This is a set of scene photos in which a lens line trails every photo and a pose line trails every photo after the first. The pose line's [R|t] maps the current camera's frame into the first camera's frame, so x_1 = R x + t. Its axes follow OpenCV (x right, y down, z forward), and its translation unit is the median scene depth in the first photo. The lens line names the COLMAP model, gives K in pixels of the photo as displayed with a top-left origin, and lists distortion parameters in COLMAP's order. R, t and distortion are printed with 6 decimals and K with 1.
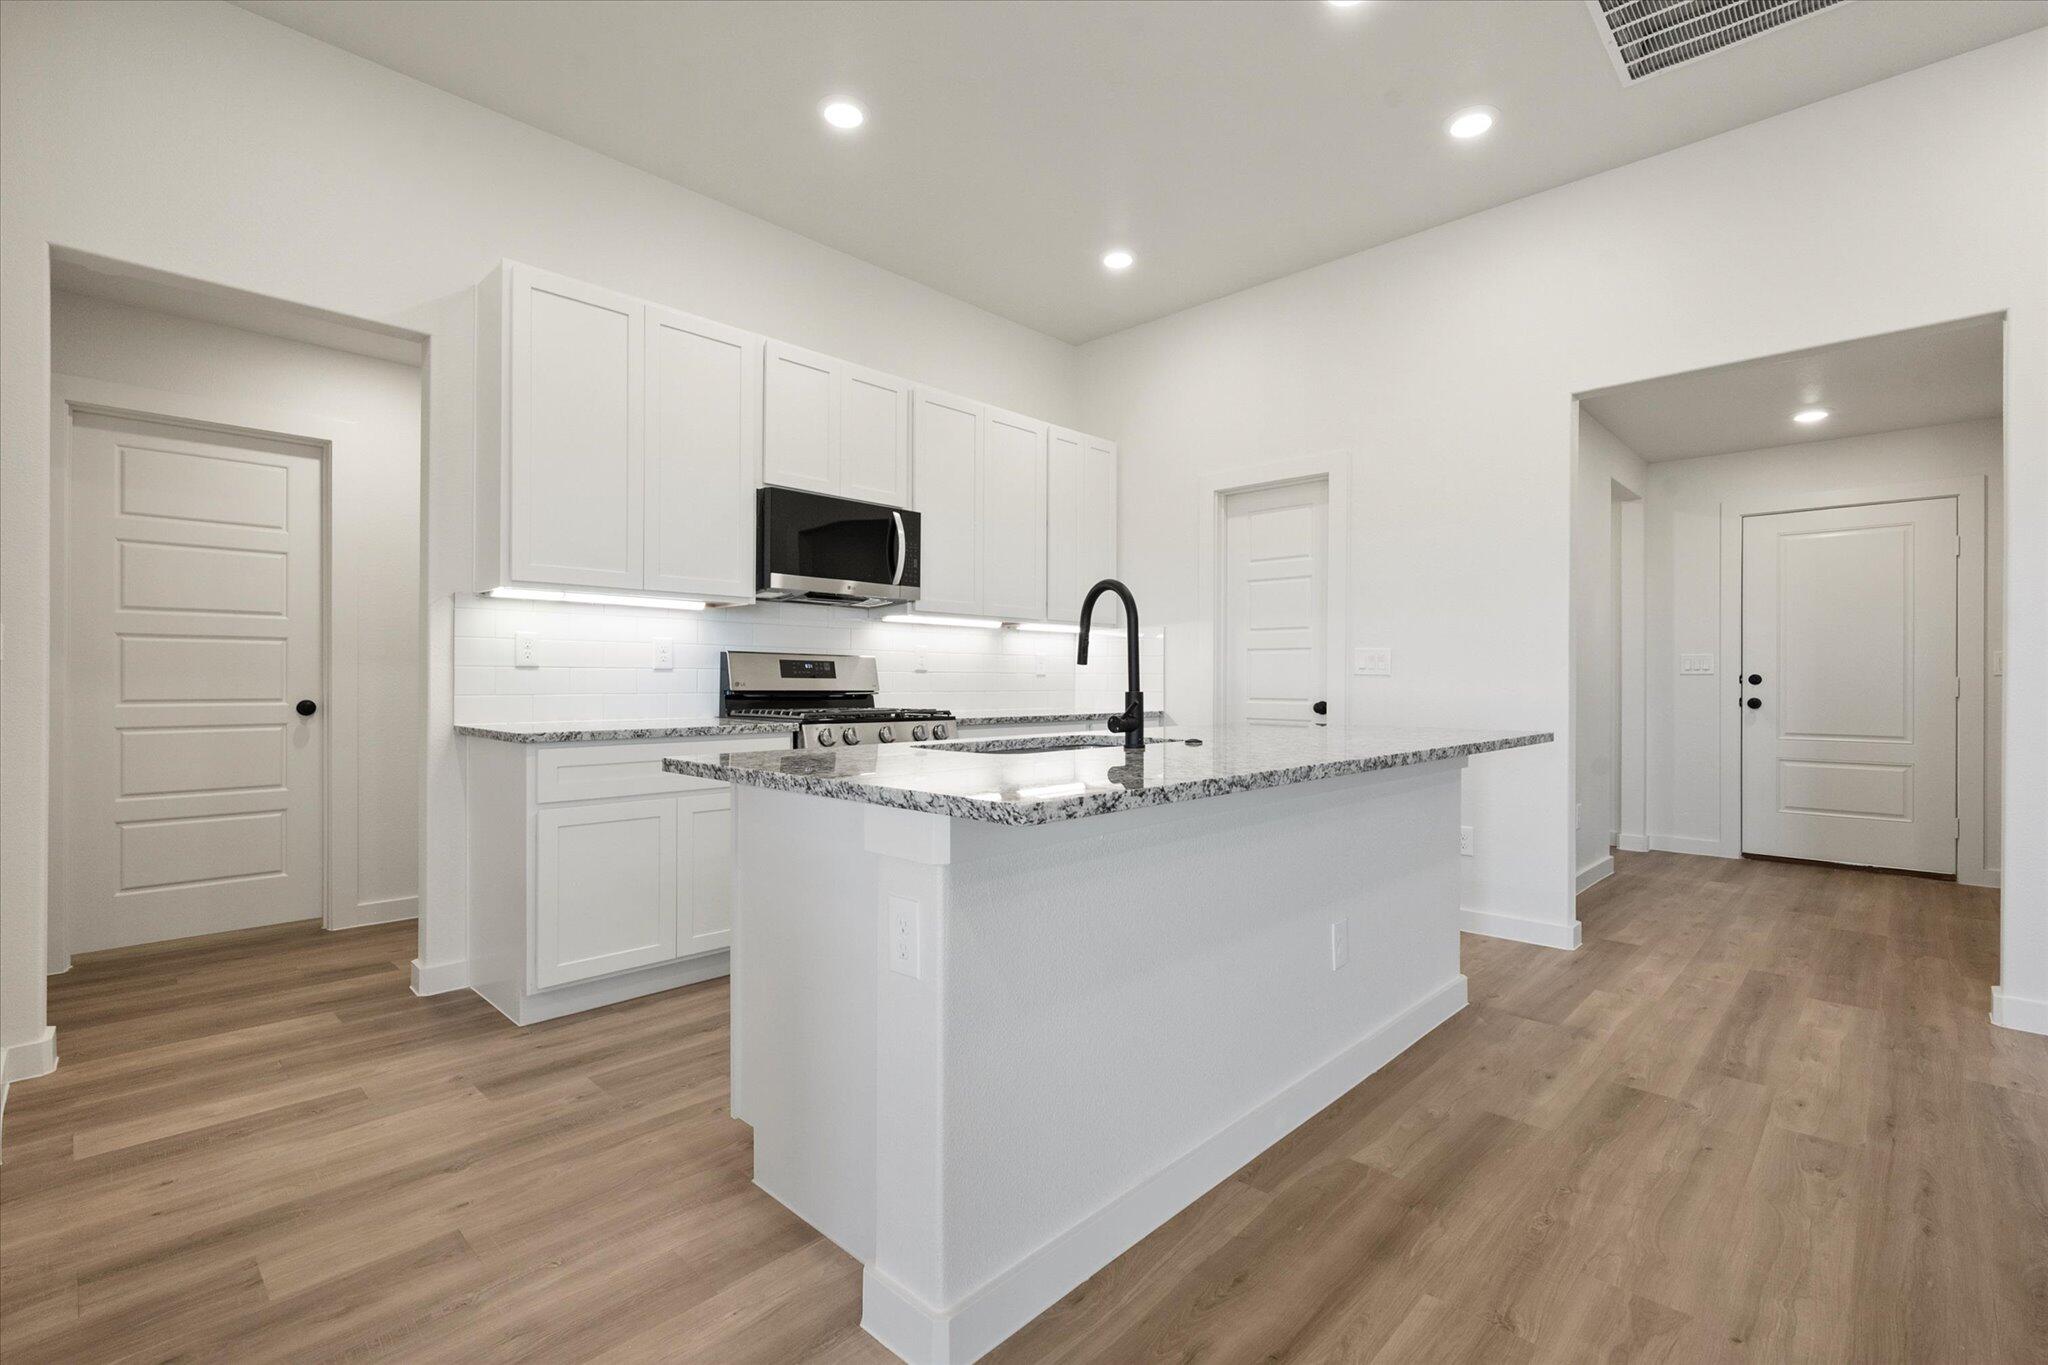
lens RADIAL K [[925.1, 0, 1024.0], [0, 925.1, 682.5], [0, 0, 1]] dist [0.002135, 0.000431]
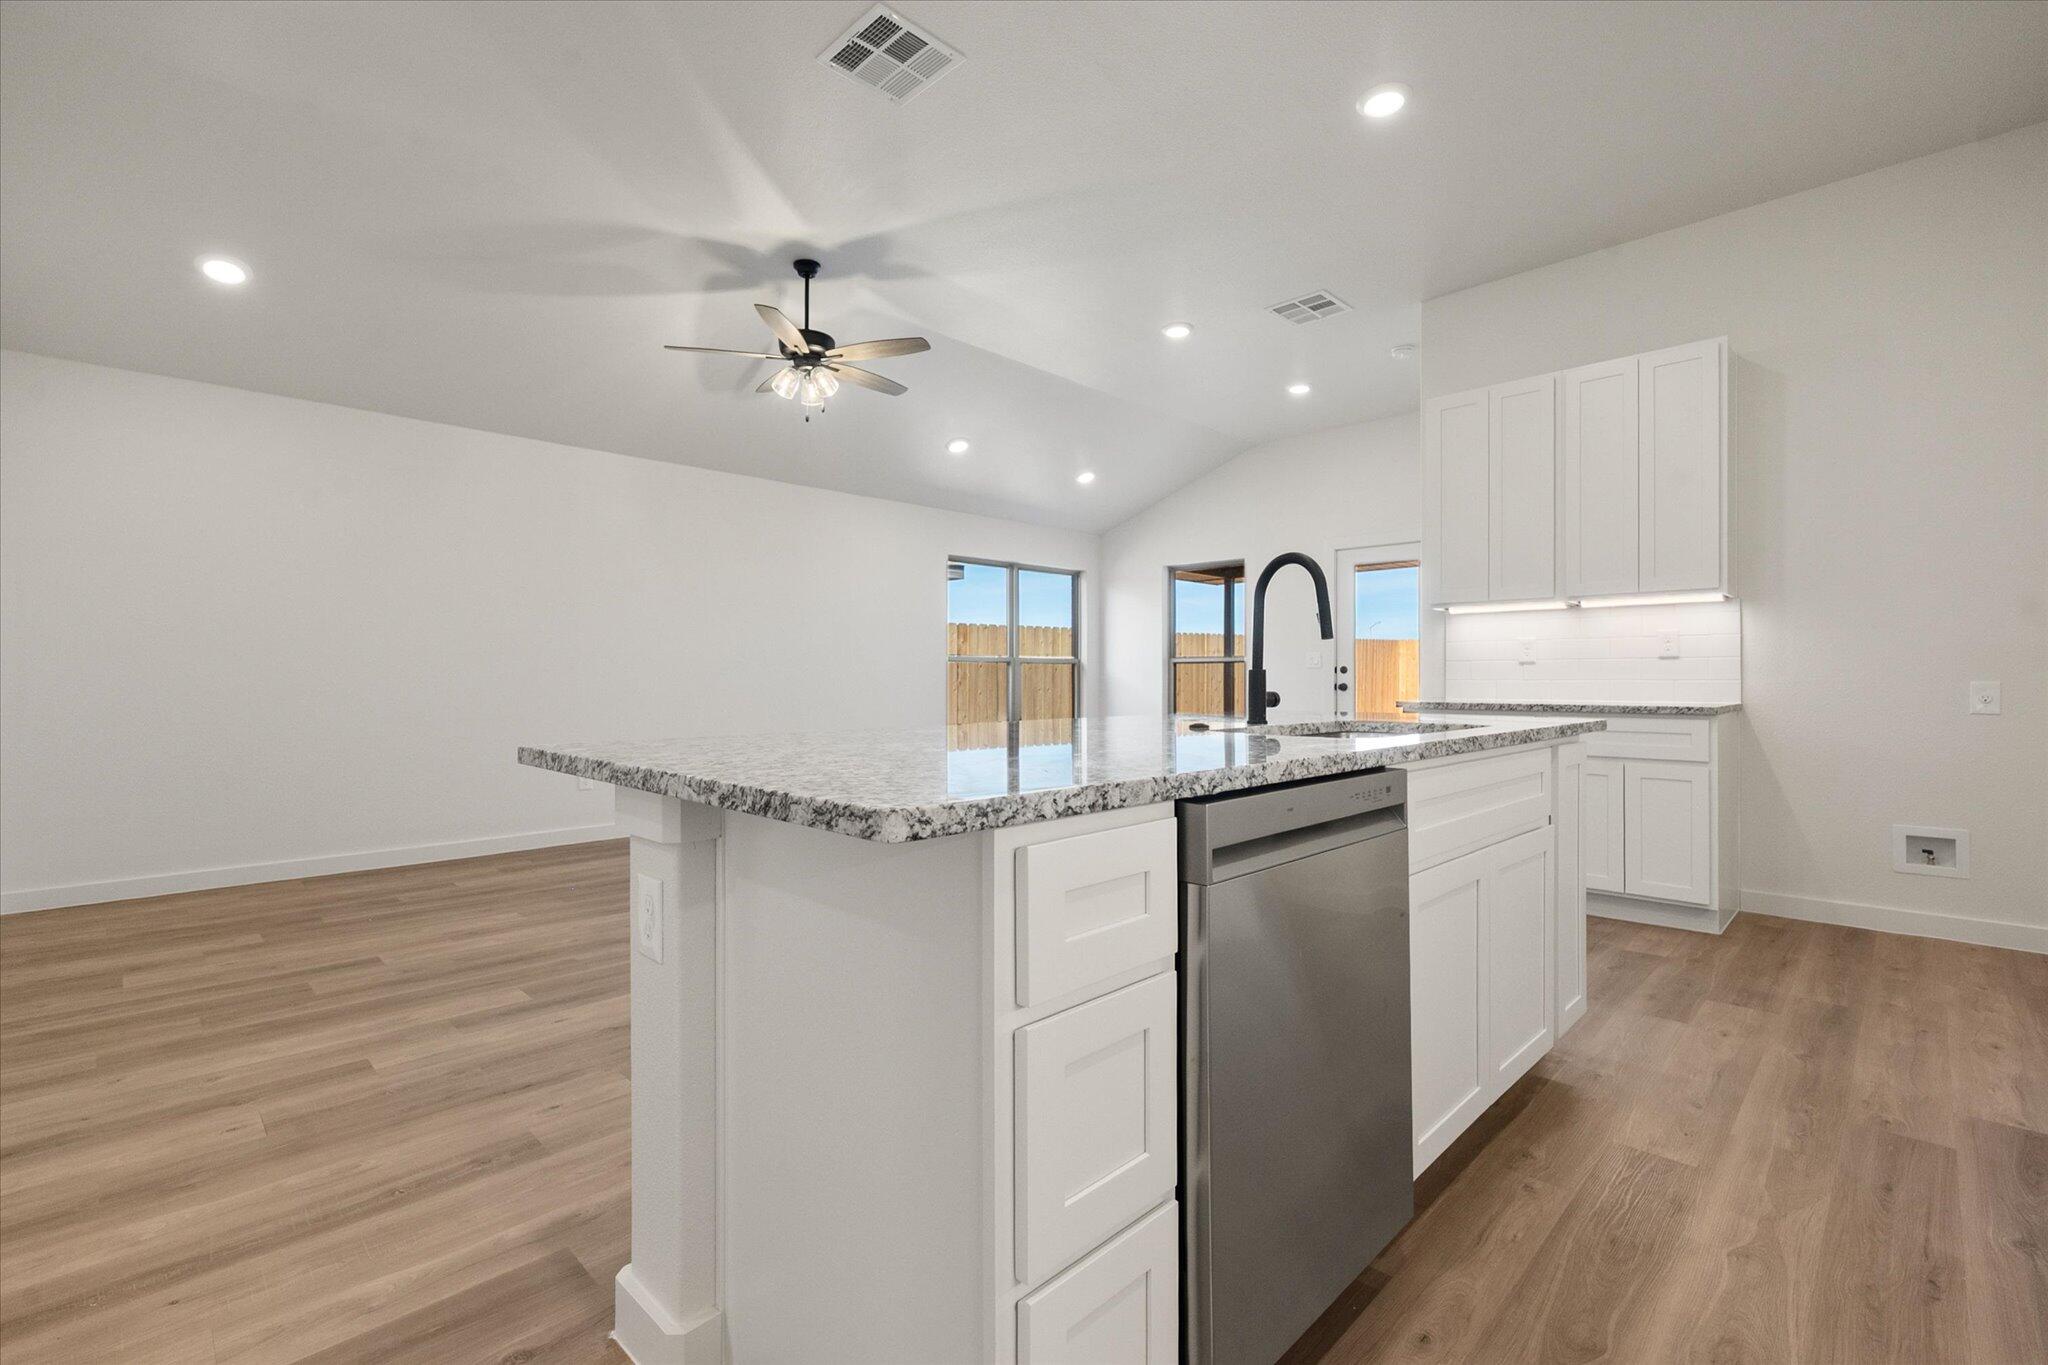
lens RADIAL K [[903.1, 0, 1024.0], [0, 903.1, 682.5], [0, 0, 1]] dist [0.000550, 0.000639]
pose [[-0.999811, -0.001183, 0.019403, 0.243428], [-0.001014, 0.999962, 0.008708, 0.011216], [-0.019412, 0.008687, -0.999774, 1.353956]]
